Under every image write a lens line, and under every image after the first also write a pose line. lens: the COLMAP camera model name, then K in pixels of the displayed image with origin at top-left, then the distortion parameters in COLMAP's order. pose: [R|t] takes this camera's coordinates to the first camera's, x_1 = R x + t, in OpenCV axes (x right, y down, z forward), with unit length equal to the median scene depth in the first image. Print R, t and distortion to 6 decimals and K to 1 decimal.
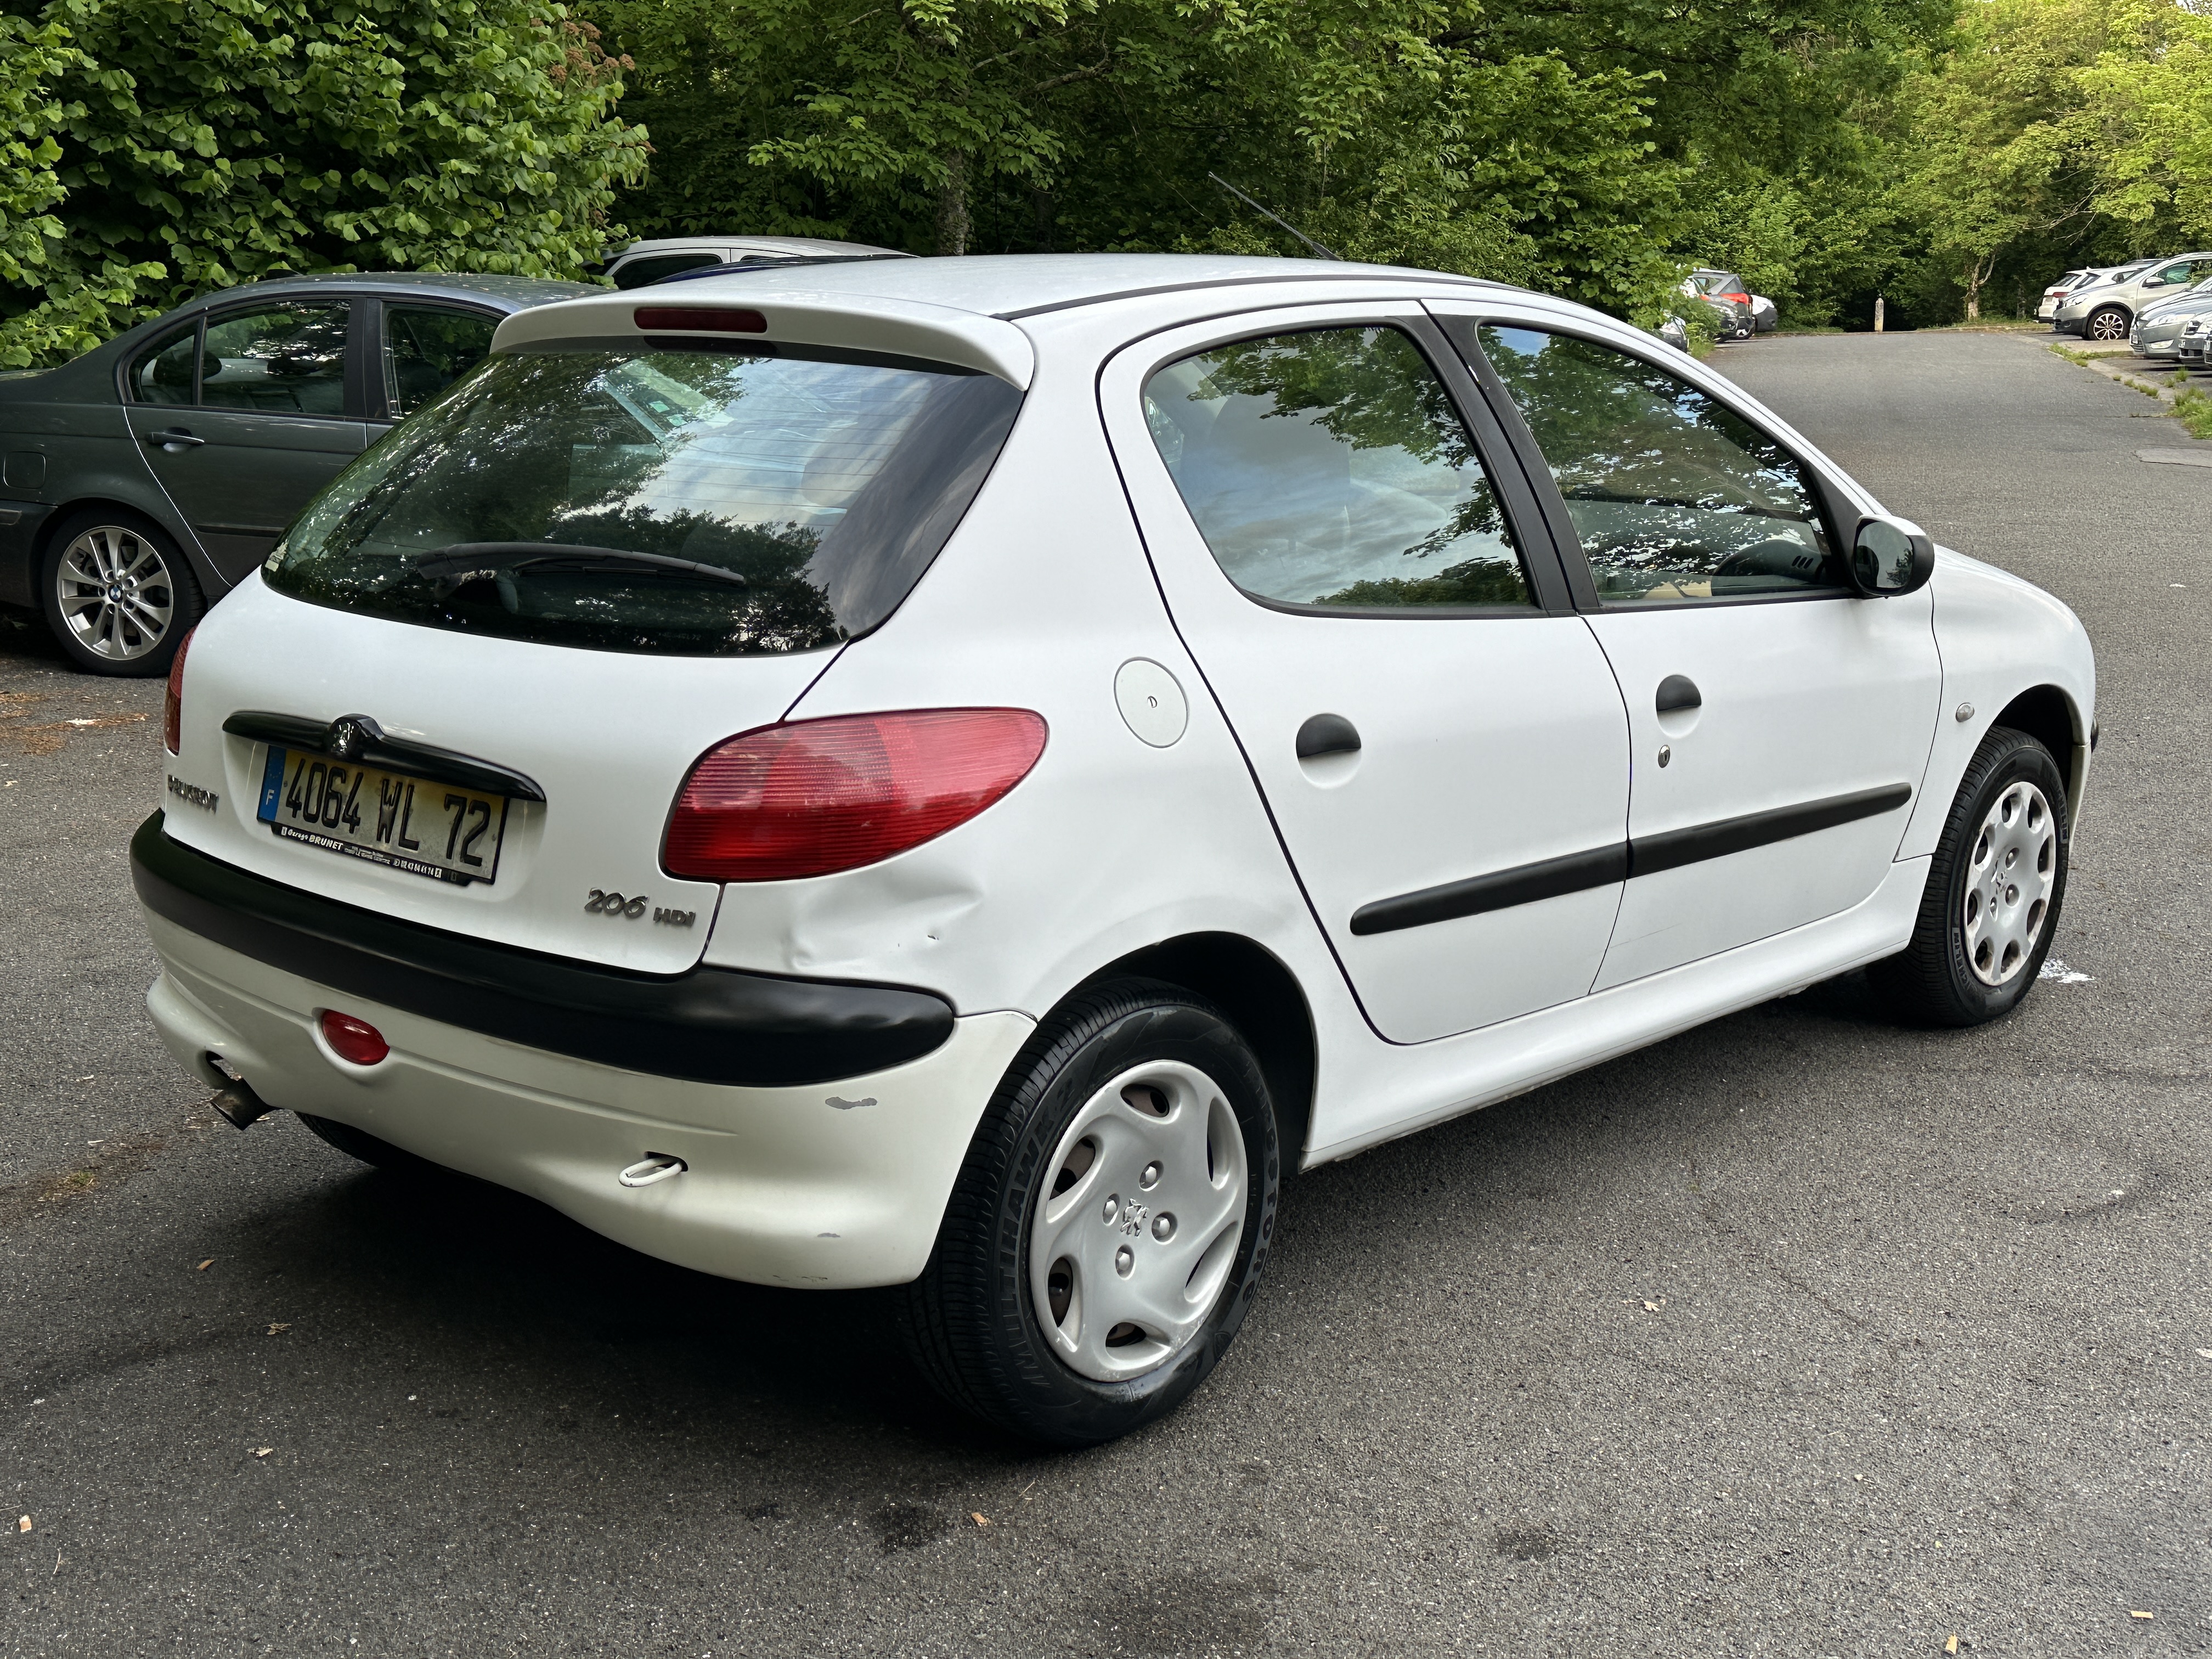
lens RADIAL K [[2533.2, 0, 1141.5], [0, 2533.2, 831.0], [0, 0, 1]] dist [0.203603, -0.432772]
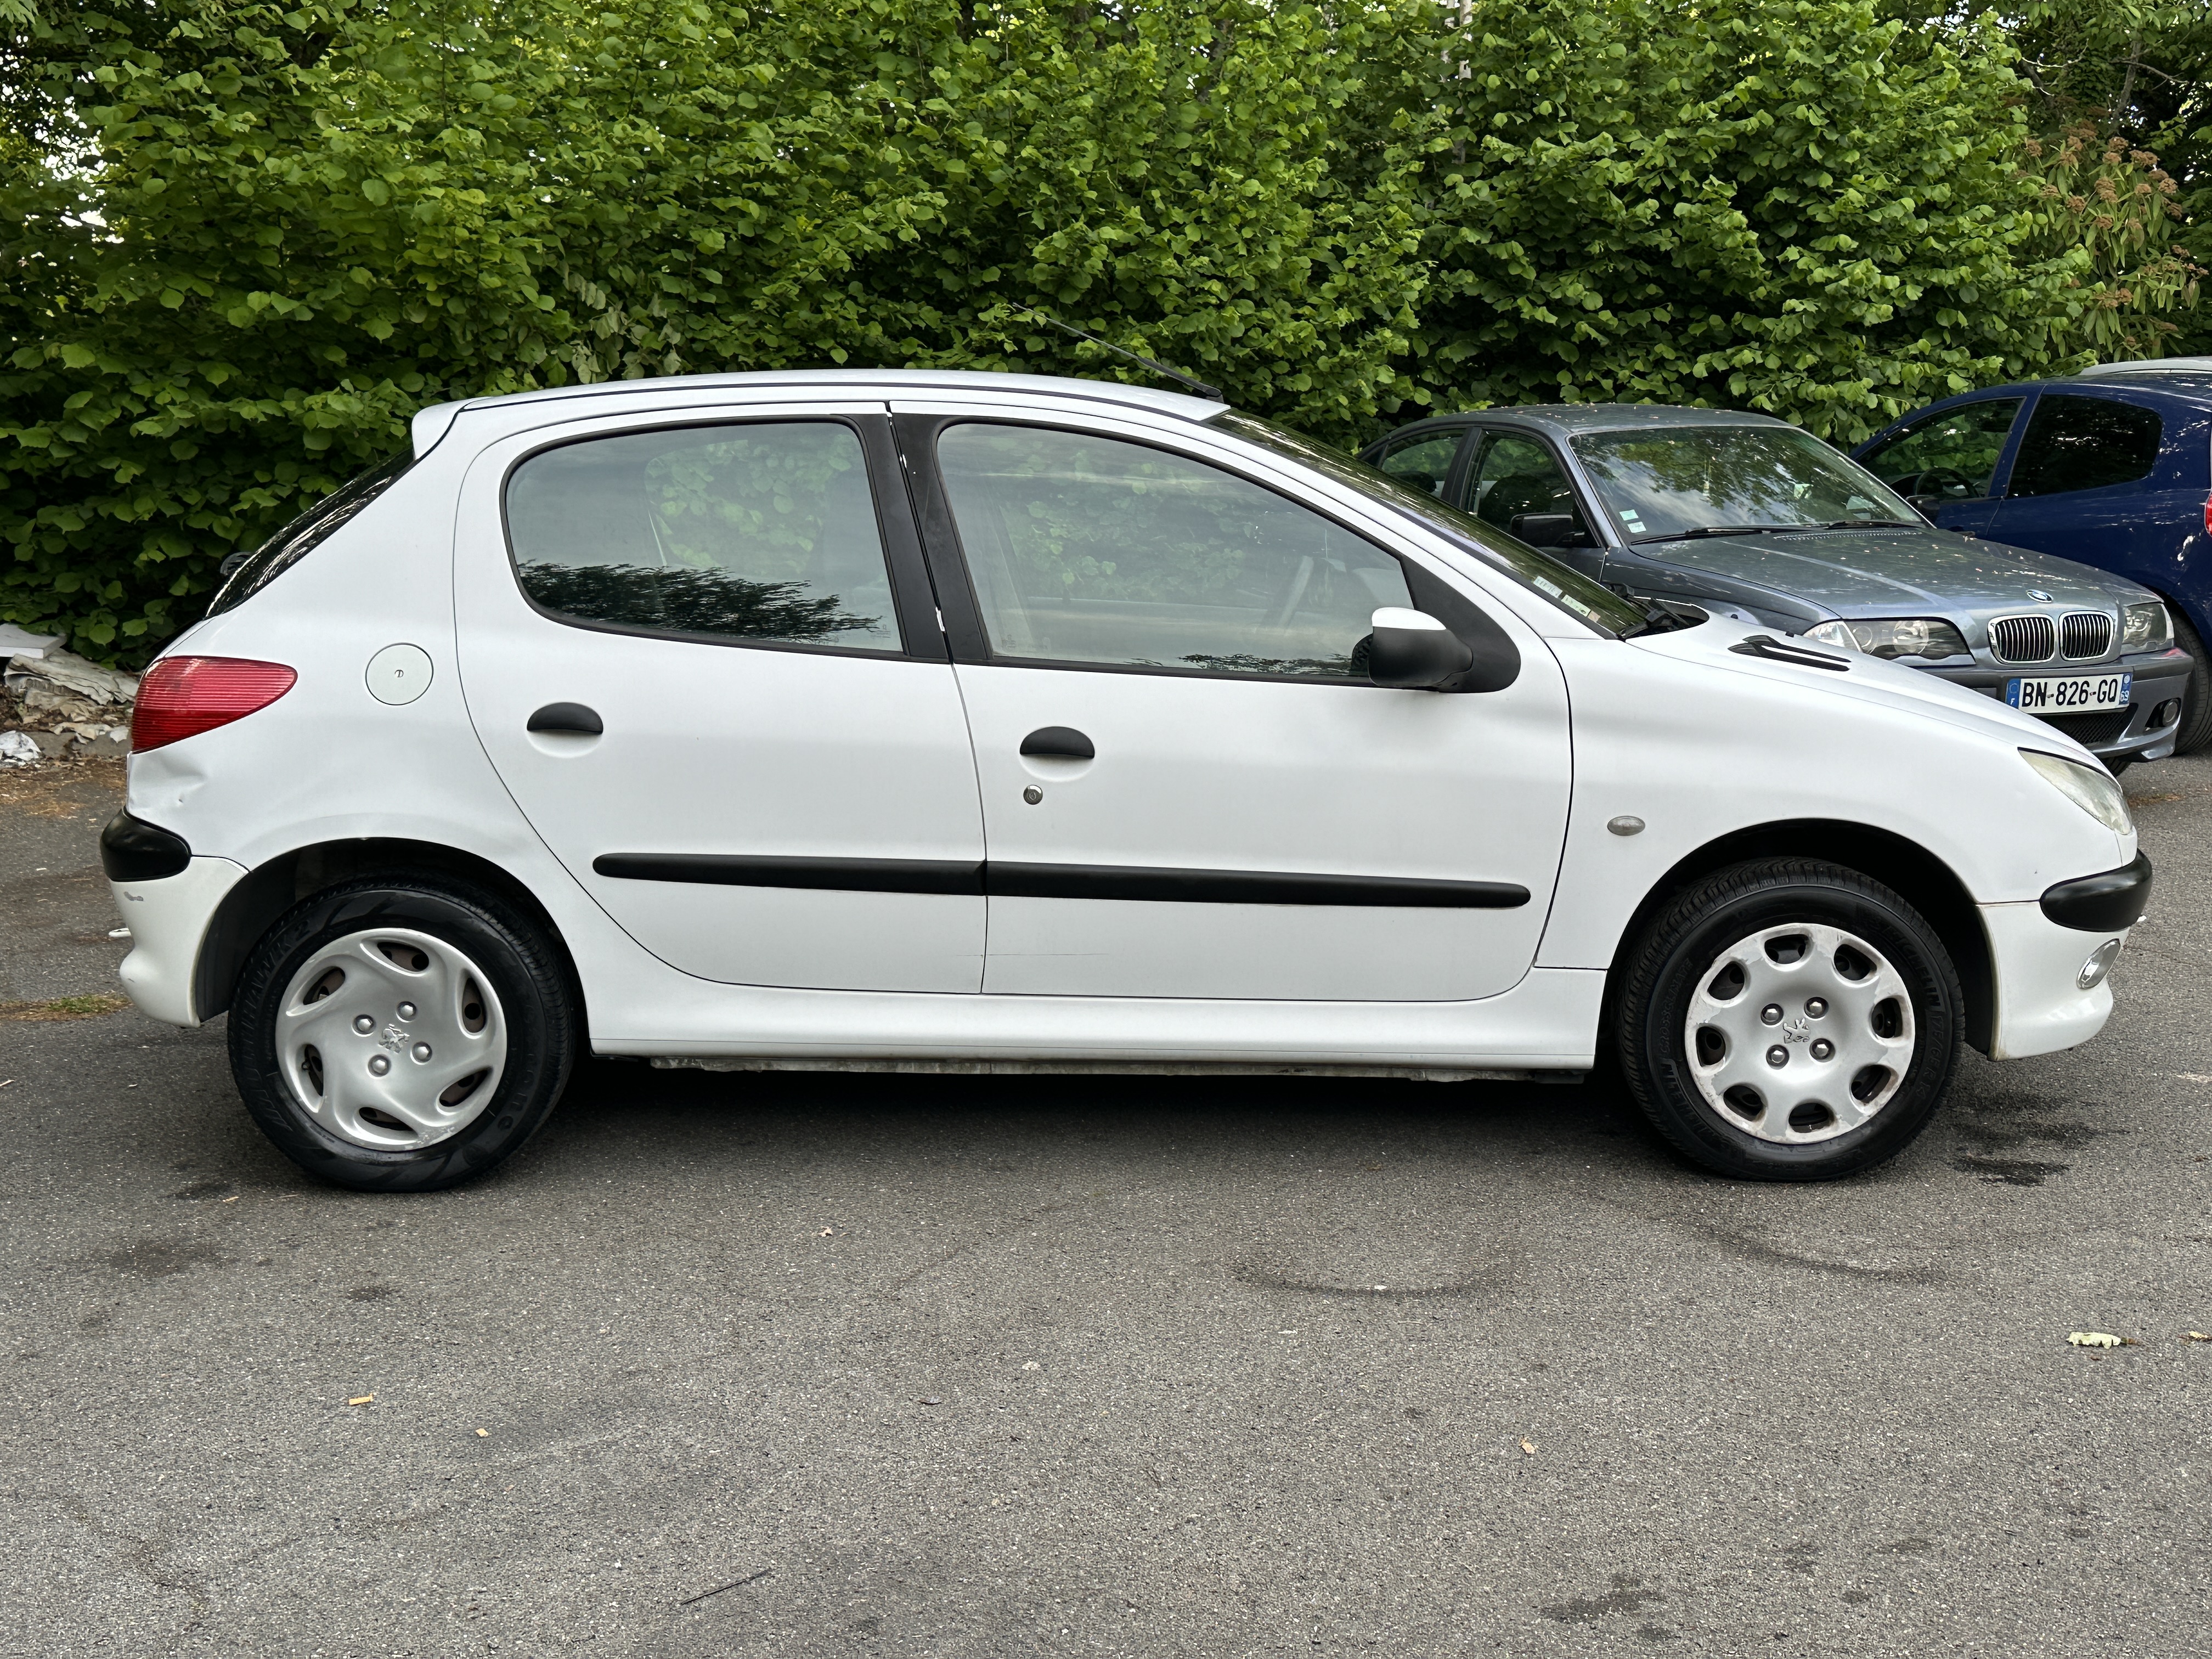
lens RADIAL K [[2533.2, 0, 1141.5], [0, 2533.2, 831.0], [0, 0, 1]] dist [0.203603, -0.432772]
pose [[0.670154, 0.110756, -0.733912, 1.074538], [-0.149538, 0.988675, 0.012656, -0.034823], [0.727002, 0.101267, 0.679126, 0.261343]]
